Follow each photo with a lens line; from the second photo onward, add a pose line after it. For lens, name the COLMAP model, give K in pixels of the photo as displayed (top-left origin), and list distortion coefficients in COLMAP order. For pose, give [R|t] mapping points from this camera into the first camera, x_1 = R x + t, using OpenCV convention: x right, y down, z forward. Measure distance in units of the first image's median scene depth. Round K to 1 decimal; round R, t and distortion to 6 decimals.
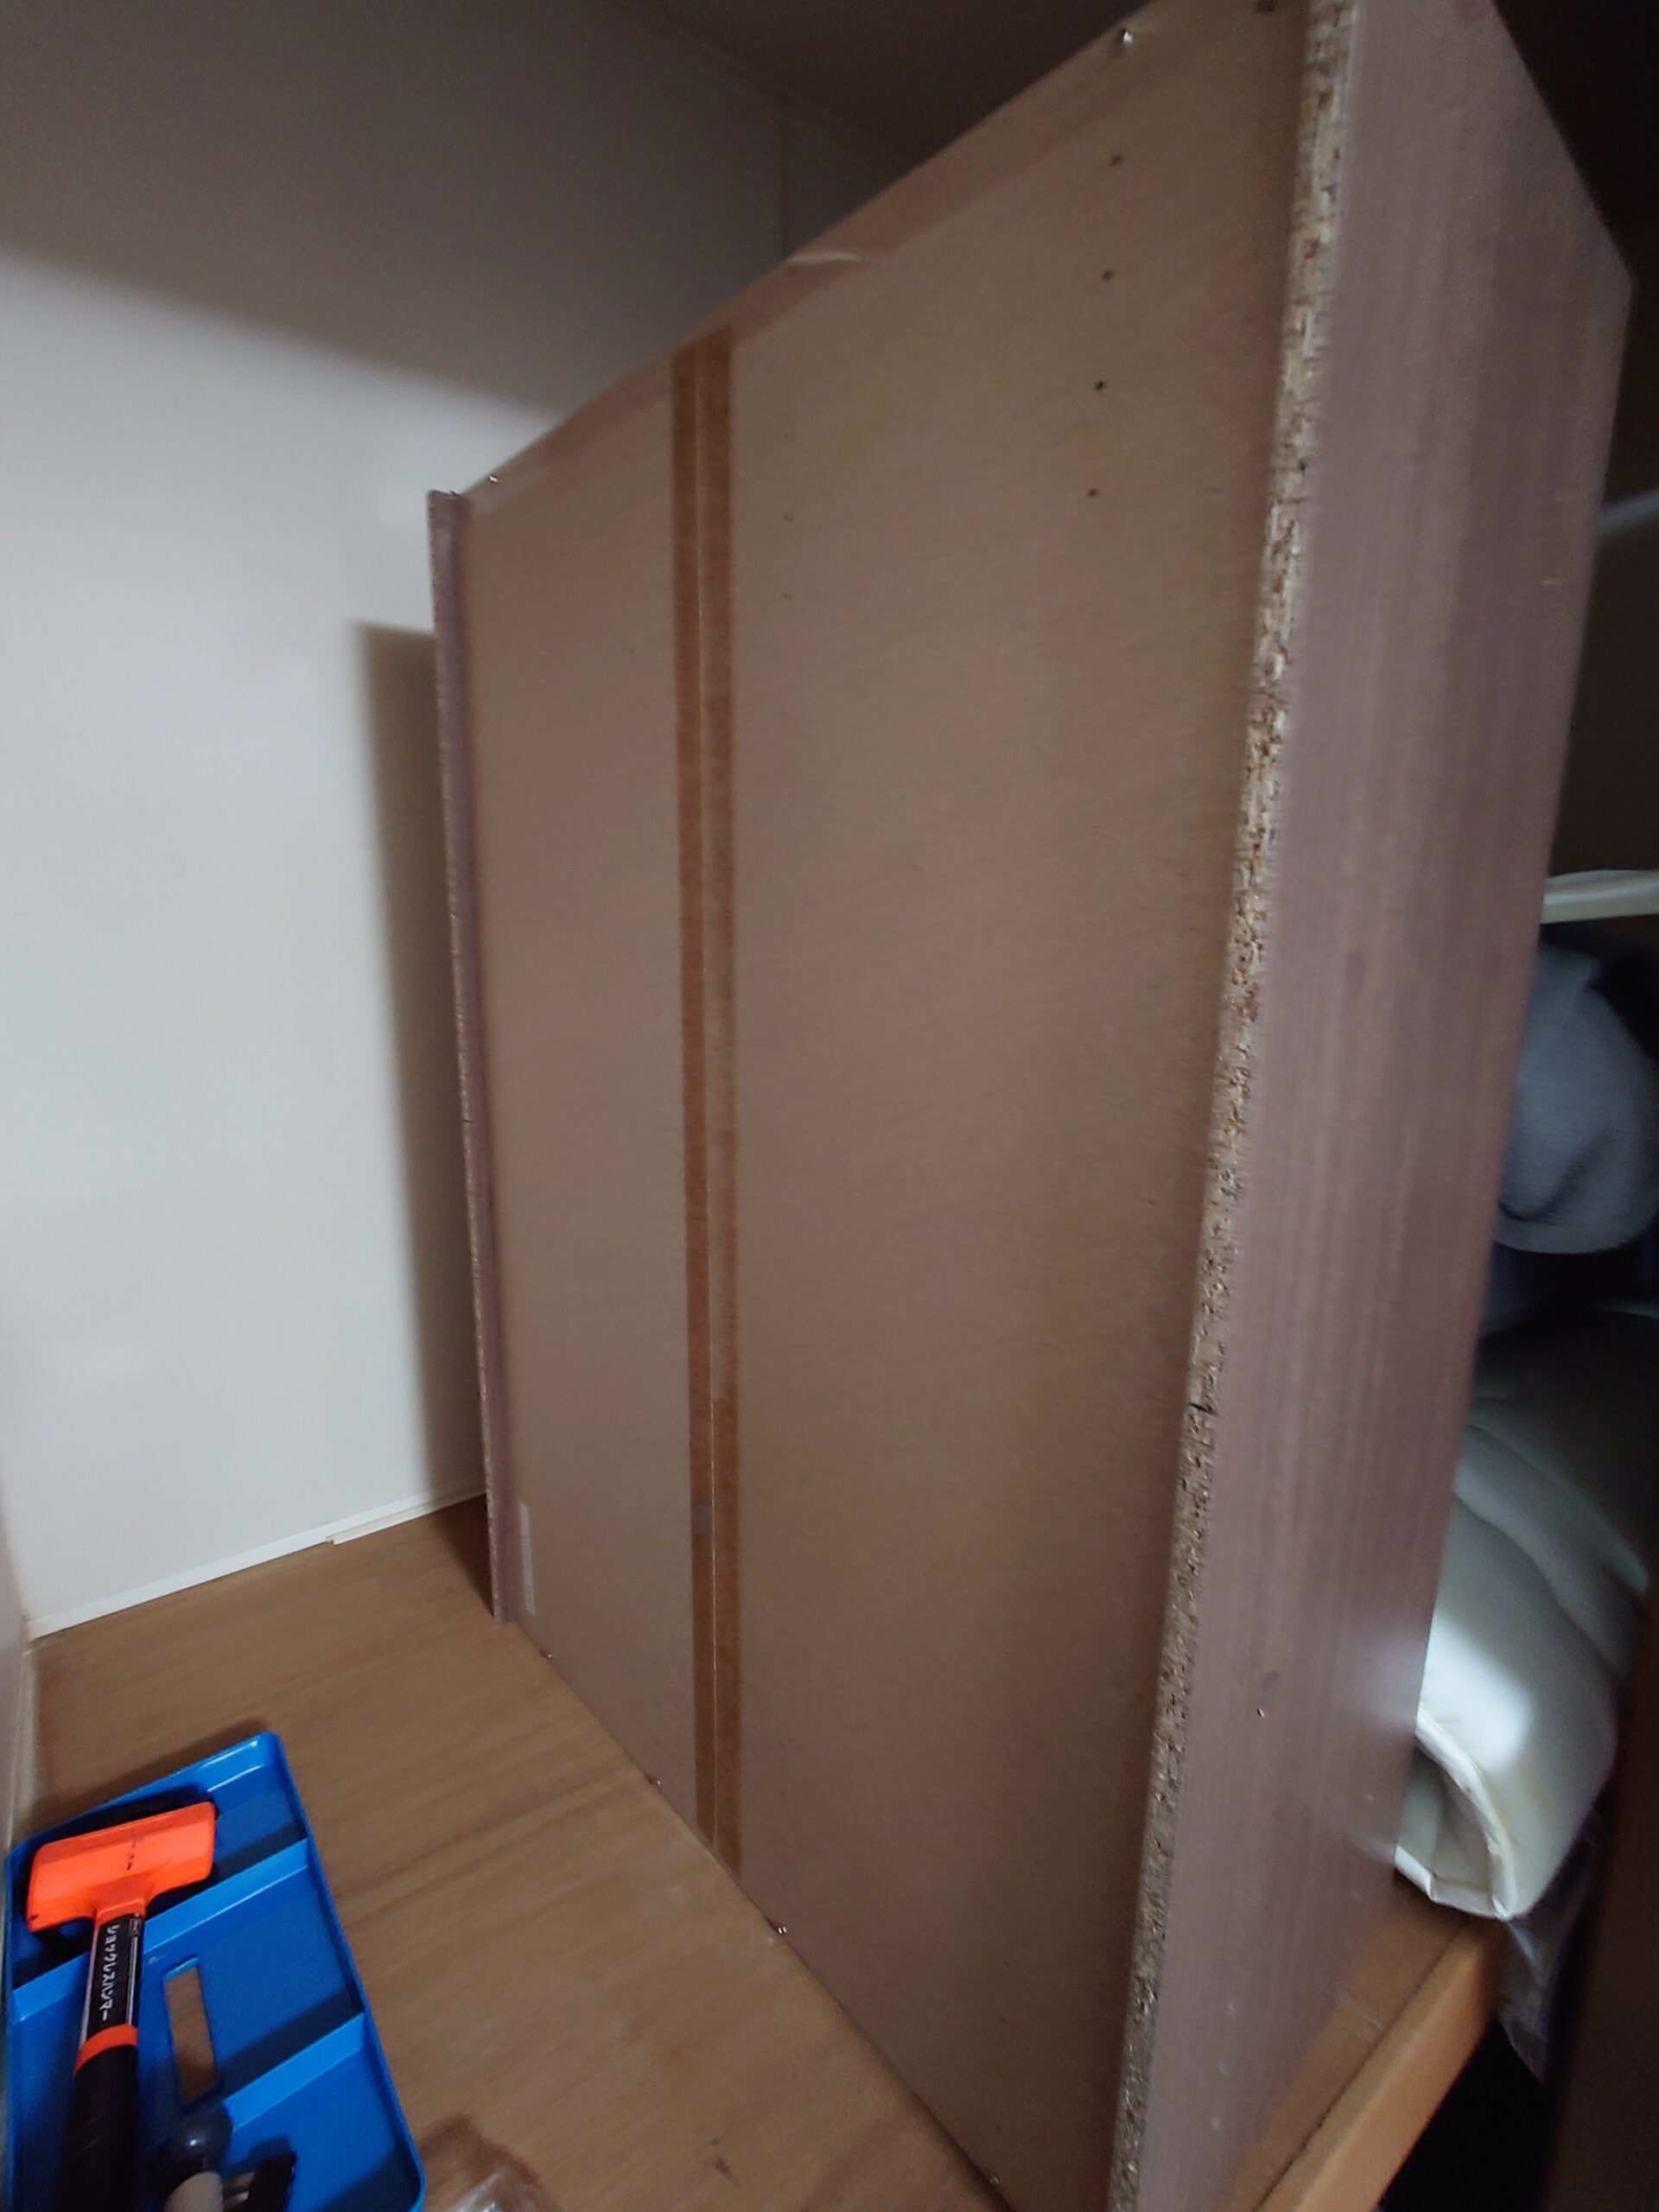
lens RADIAL K [[999.6, 0, 829.5], [0, 999.6, 1106.0], [0, 0, 1]] dist [0.001931, -0.000322]
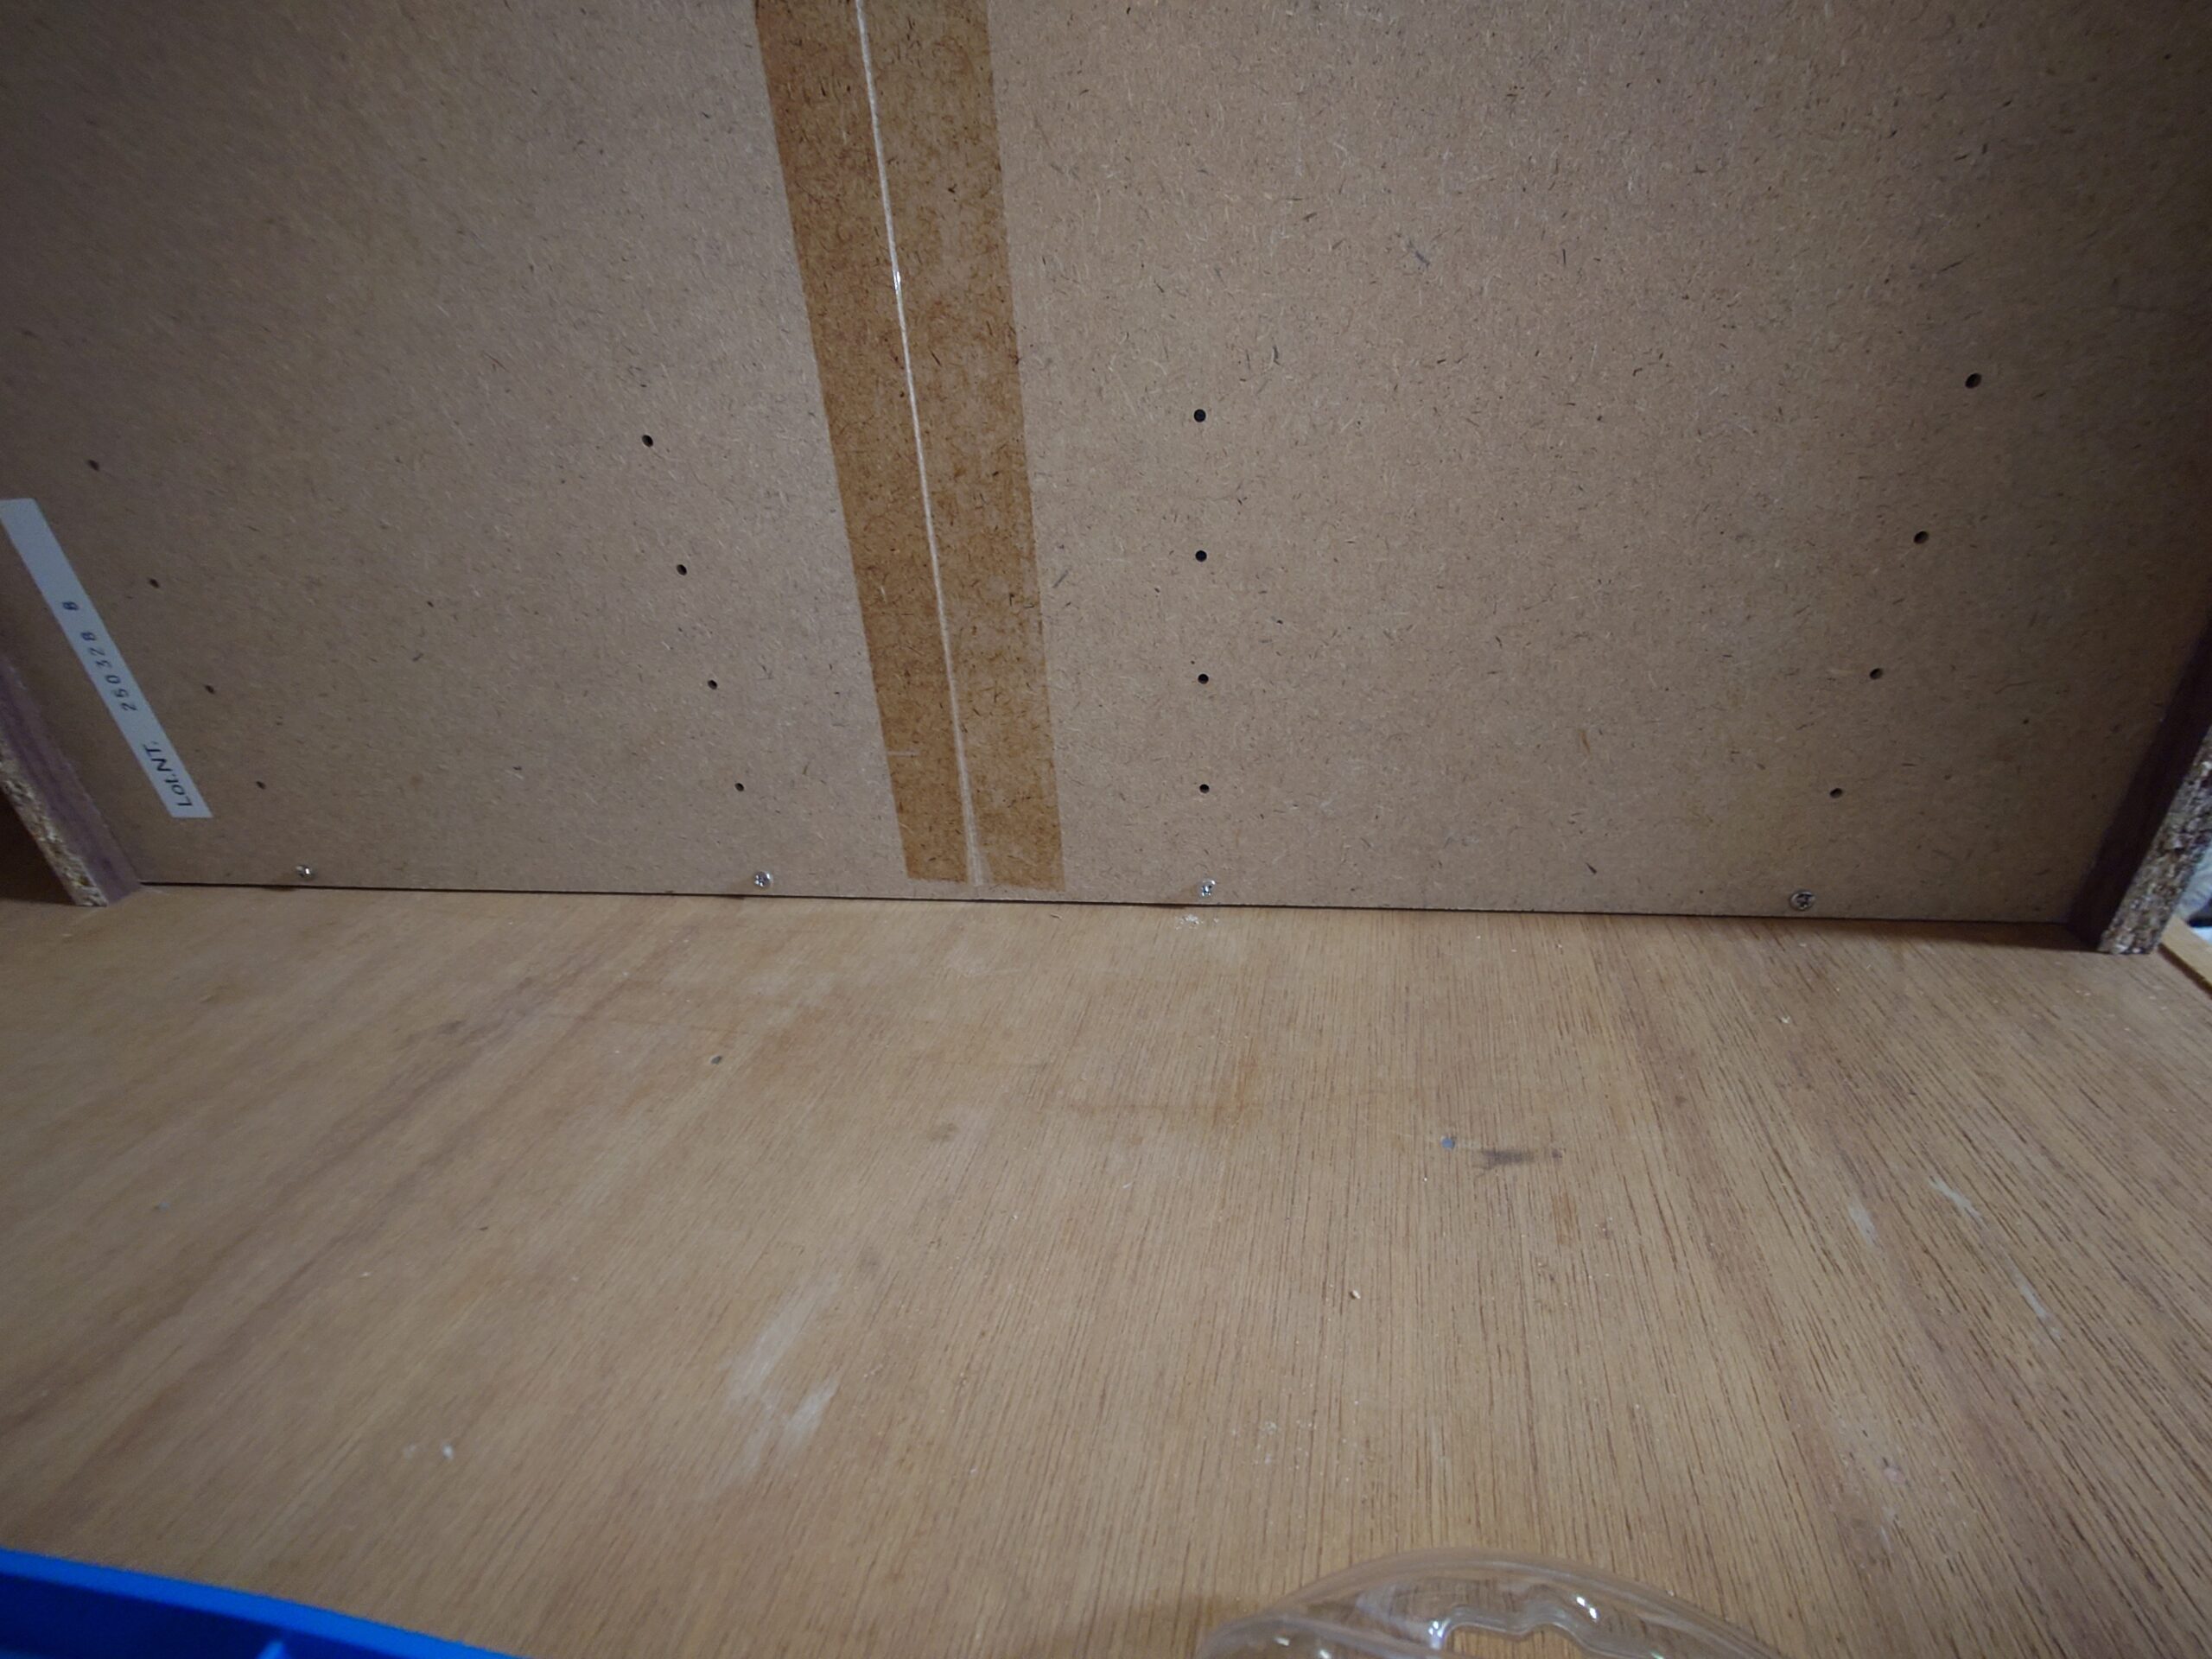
lens RADIAL K [[999.6, 0, 1106.0], [0, 999.6, 829.5], [0, 0, 1]] dist [0.001931, -0.000322]
pose [[0.753910, -0.347879, 0.557315, -0.261283], [0.189859, 0.927472, 0.322102, 0.473160], [-0.628947, -0.137025, 0.765278, 0.497390]]
